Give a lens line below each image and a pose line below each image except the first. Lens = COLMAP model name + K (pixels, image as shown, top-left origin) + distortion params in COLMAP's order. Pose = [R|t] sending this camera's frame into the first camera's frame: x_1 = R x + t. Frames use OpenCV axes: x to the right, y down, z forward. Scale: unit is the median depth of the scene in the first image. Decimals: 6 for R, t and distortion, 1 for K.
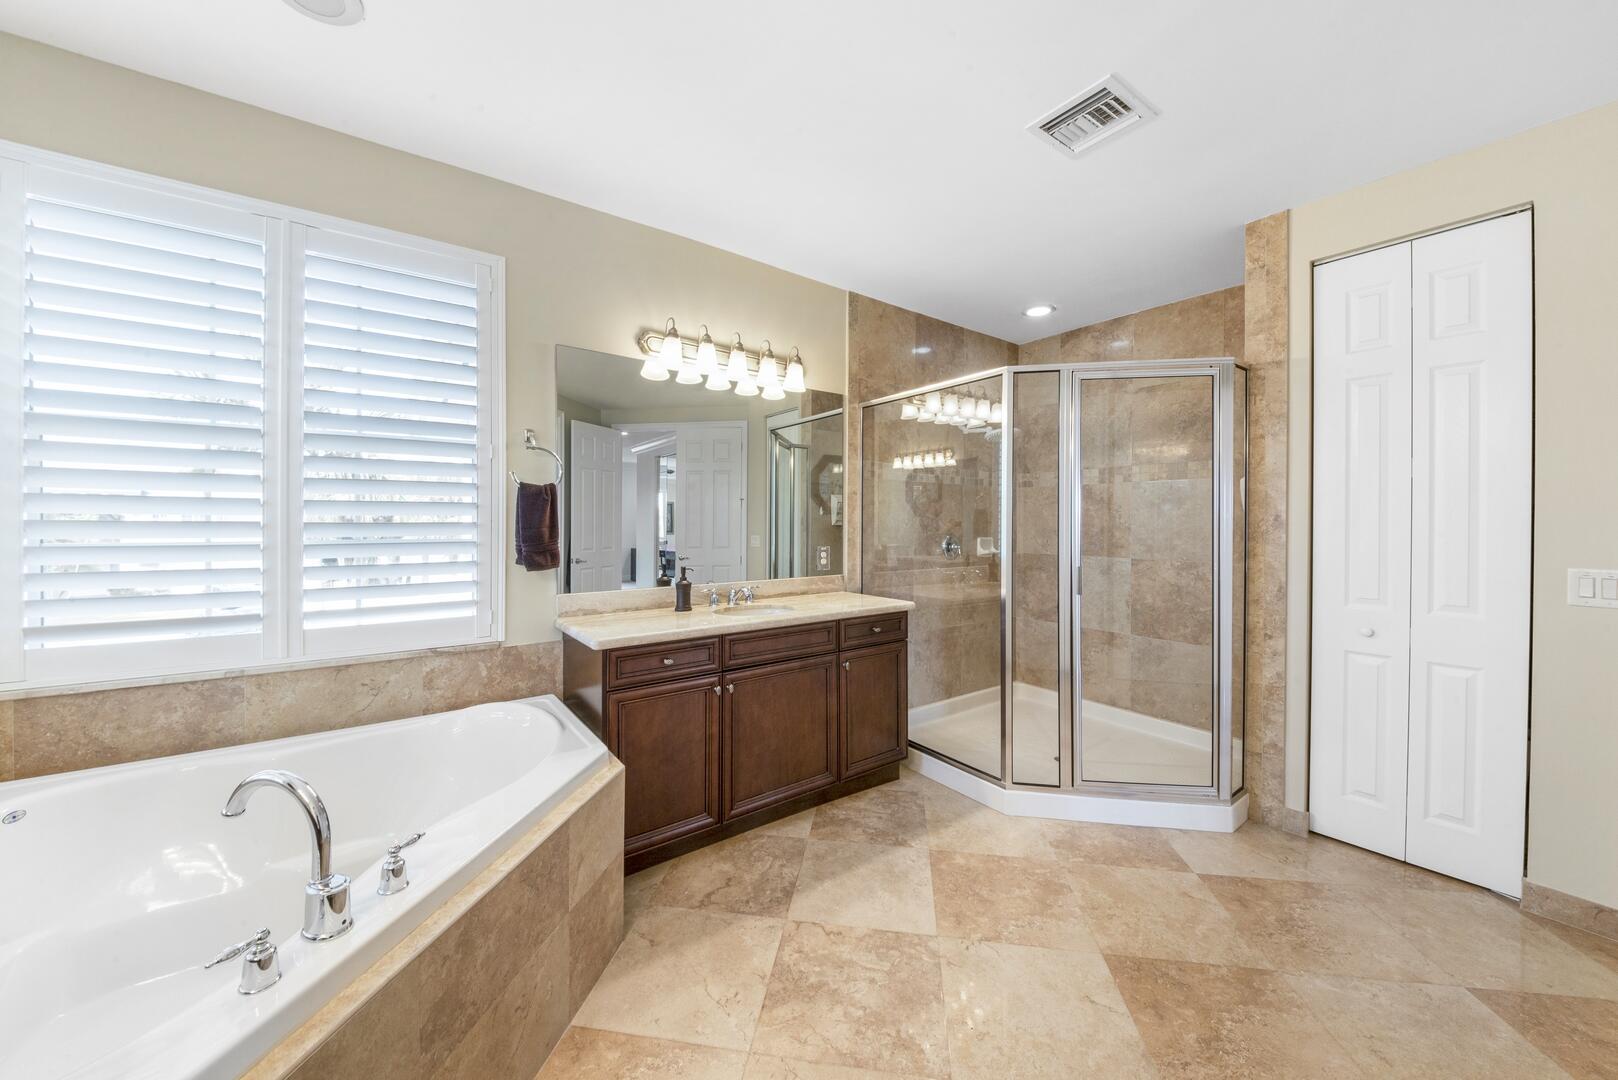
lens RADIAL K [[577.1, 0, 809.1], [0, 577.1, 528.2], [0, 0, 1]] dist [0.000554, -0.003979]
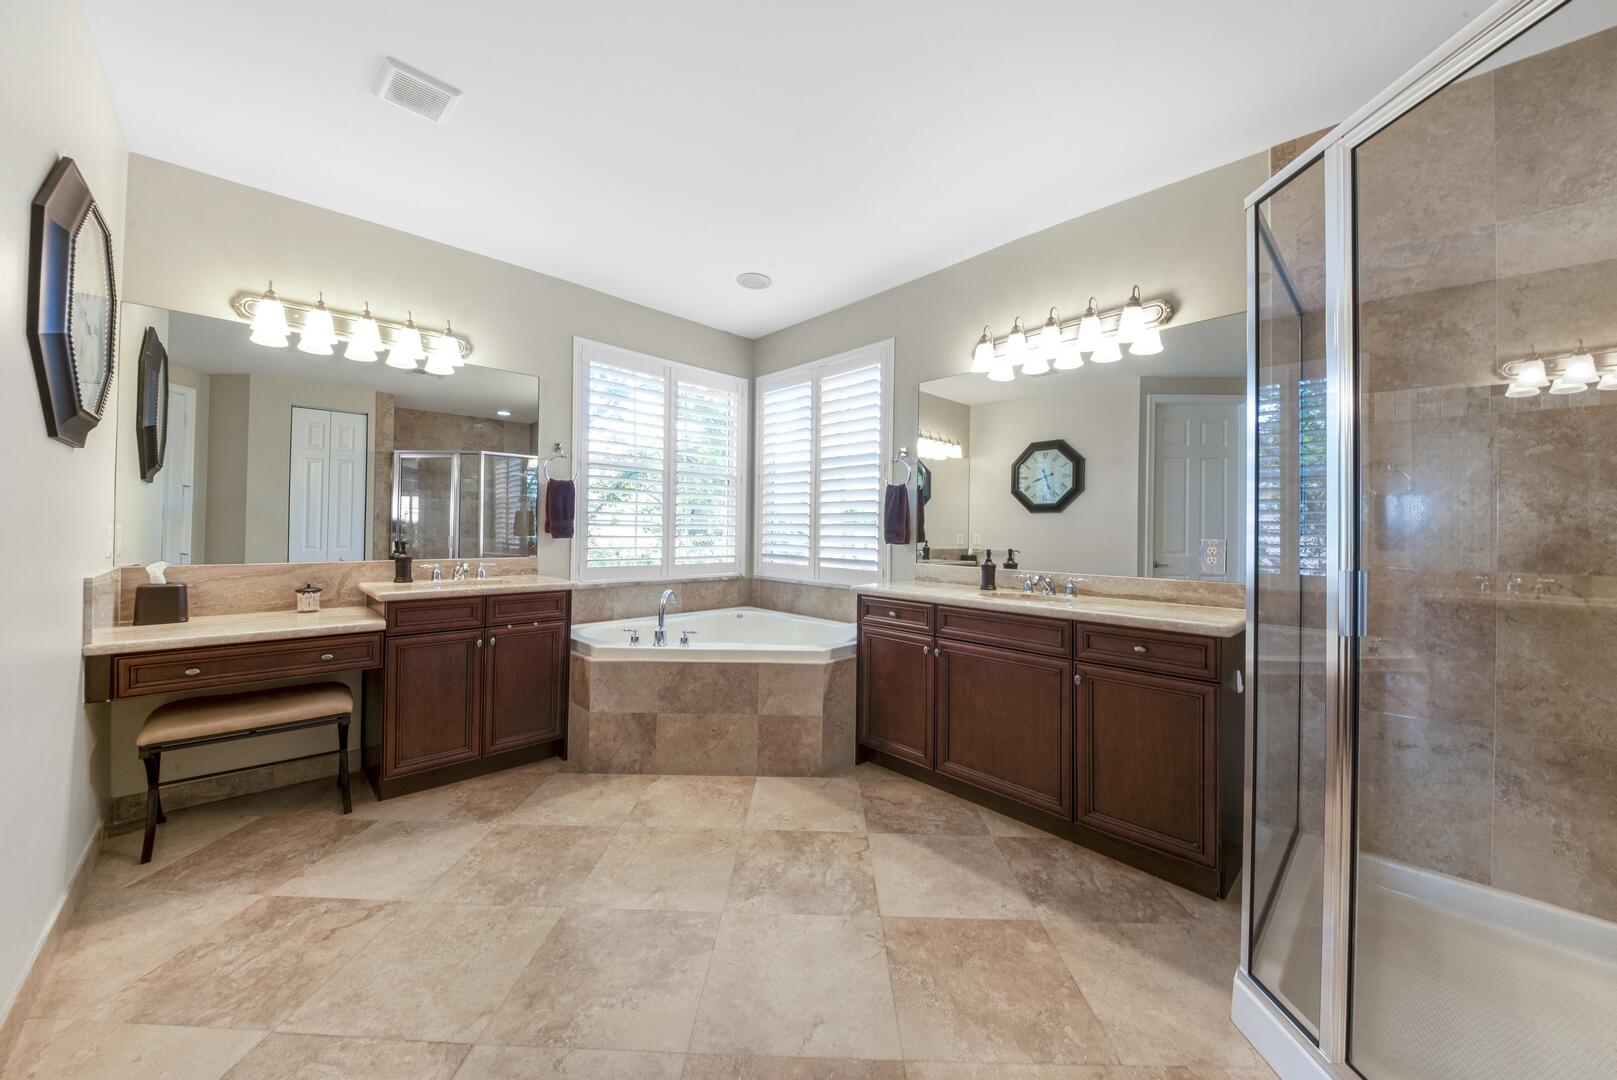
lens RADIAL K [[576.7, 0, 808.6], [0, 576.7, 528.2], [0, 0, 1]] dist [0.000554, -0.003979]
pose [[0.132520, -0.004148, -0.991172, 0.963677], [-0.030934, 0.999487, -0.008318, 0.053967], [0.990698, 0.031763, 0.132324, 0.601430]]
